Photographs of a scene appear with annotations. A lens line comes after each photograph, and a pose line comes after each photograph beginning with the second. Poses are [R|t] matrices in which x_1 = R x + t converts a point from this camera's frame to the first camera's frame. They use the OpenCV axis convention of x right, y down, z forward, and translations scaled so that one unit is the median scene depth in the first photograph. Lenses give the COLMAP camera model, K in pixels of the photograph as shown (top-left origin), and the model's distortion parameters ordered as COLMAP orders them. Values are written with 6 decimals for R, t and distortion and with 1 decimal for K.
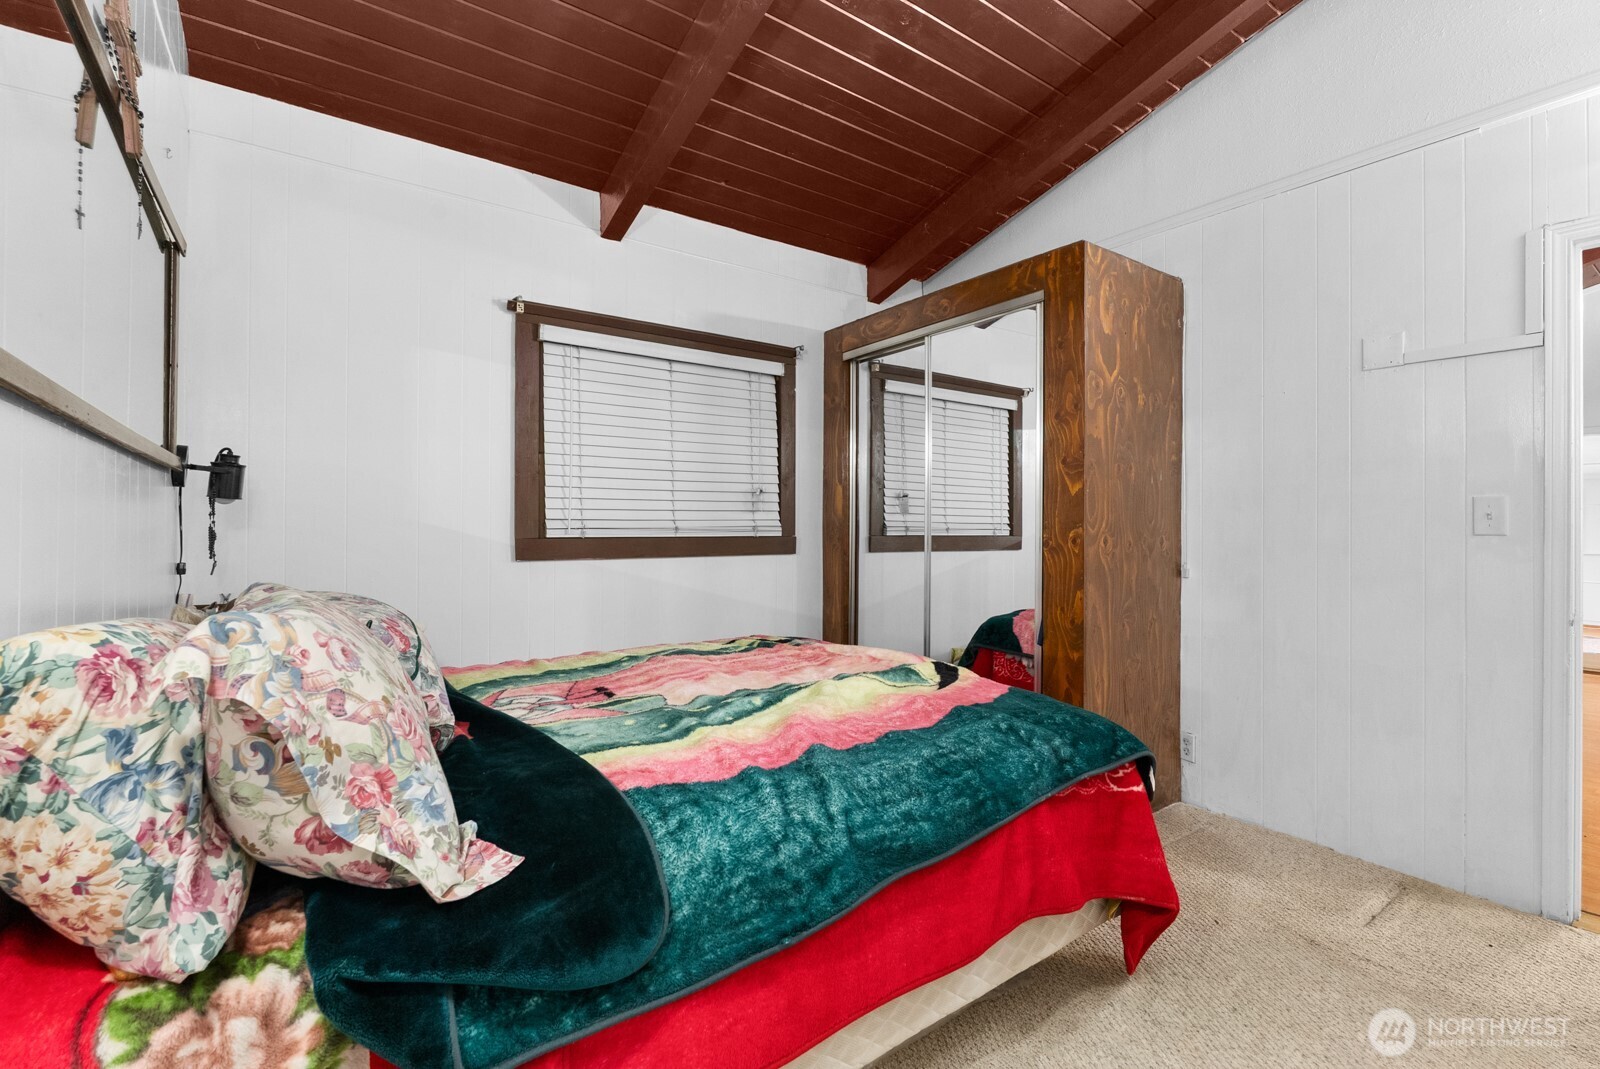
lens RADIAL K [[722.8, 0, 809.2], [0, 722.8, 520.6], [0, 0, 1]] dist [-0.005121, 0.000227]
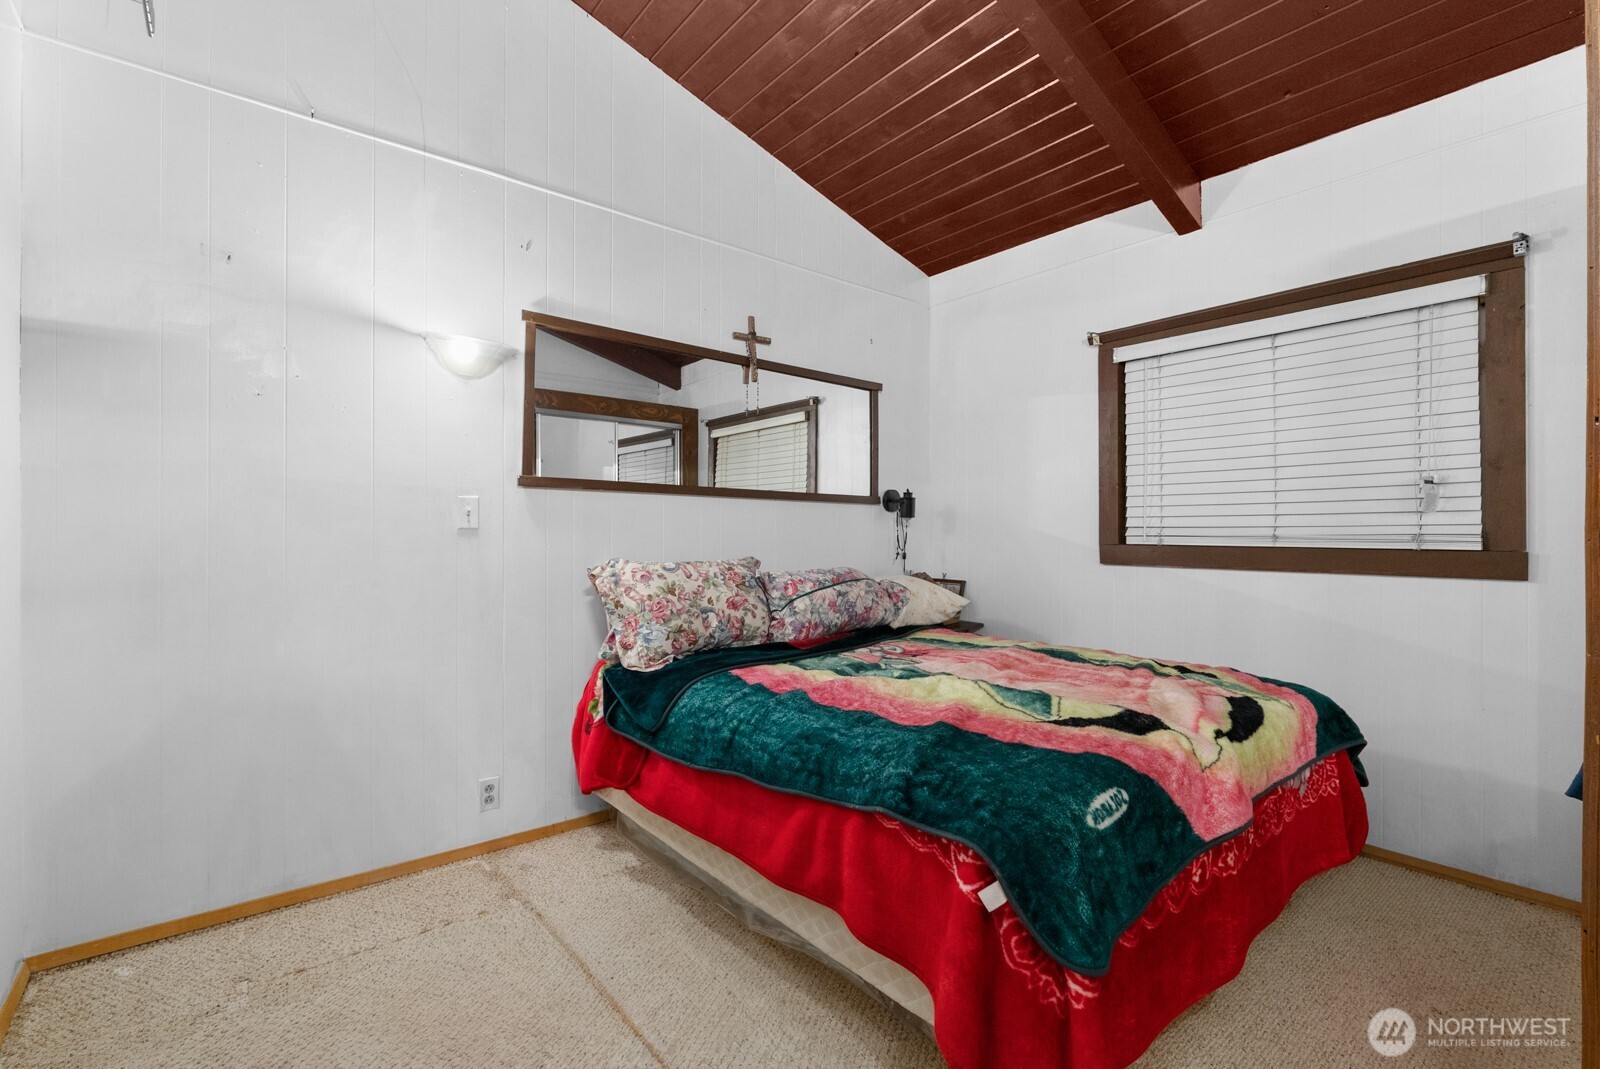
lens RADIAL K [[709.7, 0, 805.3], [0, 709.7, 547.3], [0, 0, 1]] dist [-0.003279, 0.000224]
pose [[0.057998, 0.017916, -0.998156, 0.665331], [0.002883, 0.999832, 0.018114, 0.007647], [0.998313, -0.003928, 0.057937, 0.459082]]
